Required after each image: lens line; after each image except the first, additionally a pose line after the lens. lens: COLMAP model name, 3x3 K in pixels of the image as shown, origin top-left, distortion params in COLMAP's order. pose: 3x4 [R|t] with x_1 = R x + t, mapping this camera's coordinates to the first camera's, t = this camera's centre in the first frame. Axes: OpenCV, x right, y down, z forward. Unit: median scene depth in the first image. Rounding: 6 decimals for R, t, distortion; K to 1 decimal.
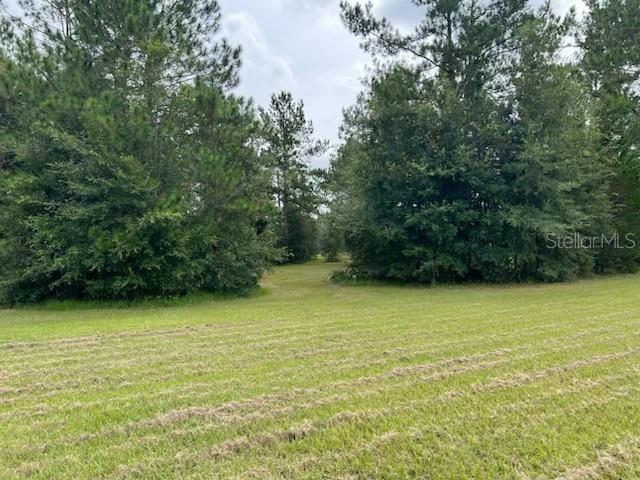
lens RADIAL K [[471.9, 0, 322.9], [0, 471.9, 238.0], [0, 0, 1]] dist [0.023707, -0.040044]
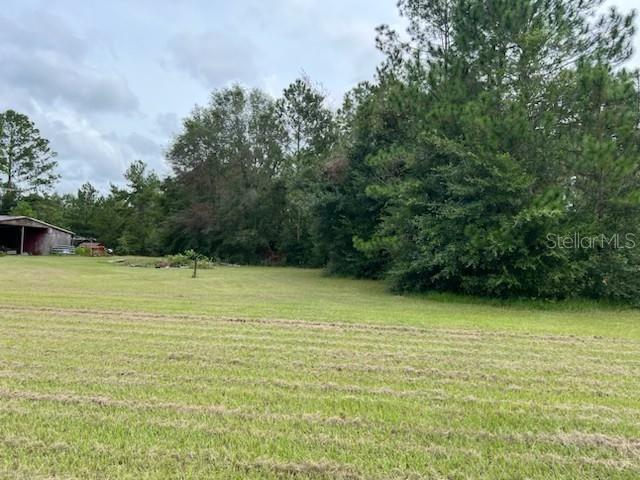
lens RADIAL K [[471.9, 0, 318.6], [0, 471.9, 236.2], [0, 0, 1]] dist [0.023707, -0.040044]
pose [[0.737139, 0.013113, -0.675614, -0.023594], [-0.012826, 0.999903, 0.005414, -0.000539], [0.675619, 0.004675, 0.737236, 0.004692]]
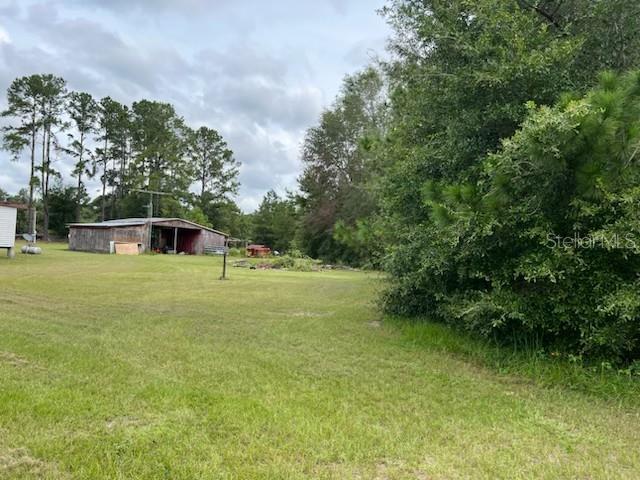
lens RADIAL K [[471.9, 0, 319.6], [0, 471.9, 241.5], [0, 0, 1]] dist [0.023707, -0.040044]
pose [[0.384209, 0.013083, -0.923154, -0.088074], [-0.011081, 0.999893, 0.009559, 0.032825], [0.923180, 0.006557, 0.384312, 0.677459]]
